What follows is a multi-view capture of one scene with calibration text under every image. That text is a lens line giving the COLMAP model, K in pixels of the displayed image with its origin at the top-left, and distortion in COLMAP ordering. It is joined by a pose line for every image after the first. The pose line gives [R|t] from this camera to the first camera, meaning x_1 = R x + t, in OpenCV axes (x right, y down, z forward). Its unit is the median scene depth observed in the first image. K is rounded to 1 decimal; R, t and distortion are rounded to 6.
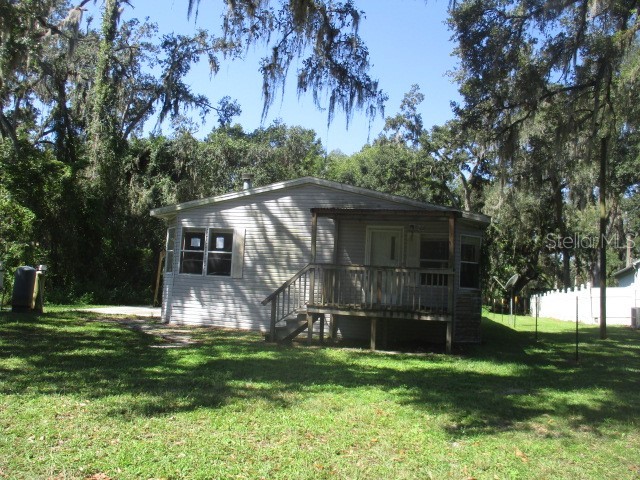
lens RADIAL K [[532.9, 0, 320.0], [0, 532.9, 240.0], [0, 0, 1]] dist [-0.050006, -0.000650]
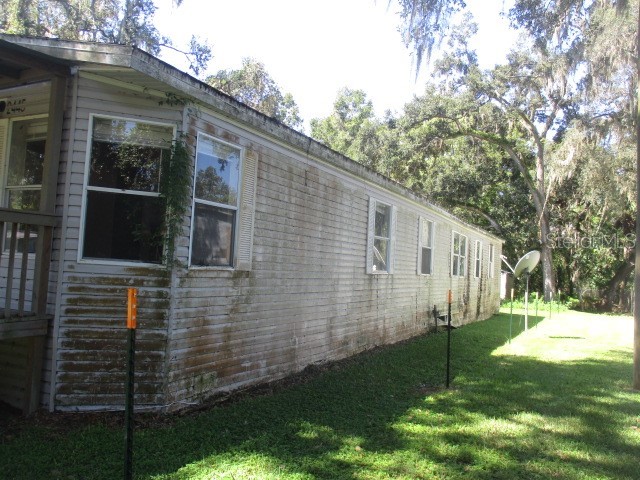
lens RADIAL K [[532.9, 0, 320.0], [0, 532.9, 240.0], [0, 0, 1]] dist [-0.050006, -0.000650]
pose [[0.971871, -0.011992, -0.235210, 0.147835], [0.016101, 0.999749, 0.015560, 0.021605], [0.234964, -0.018909, 0.971820, 0.202334]]
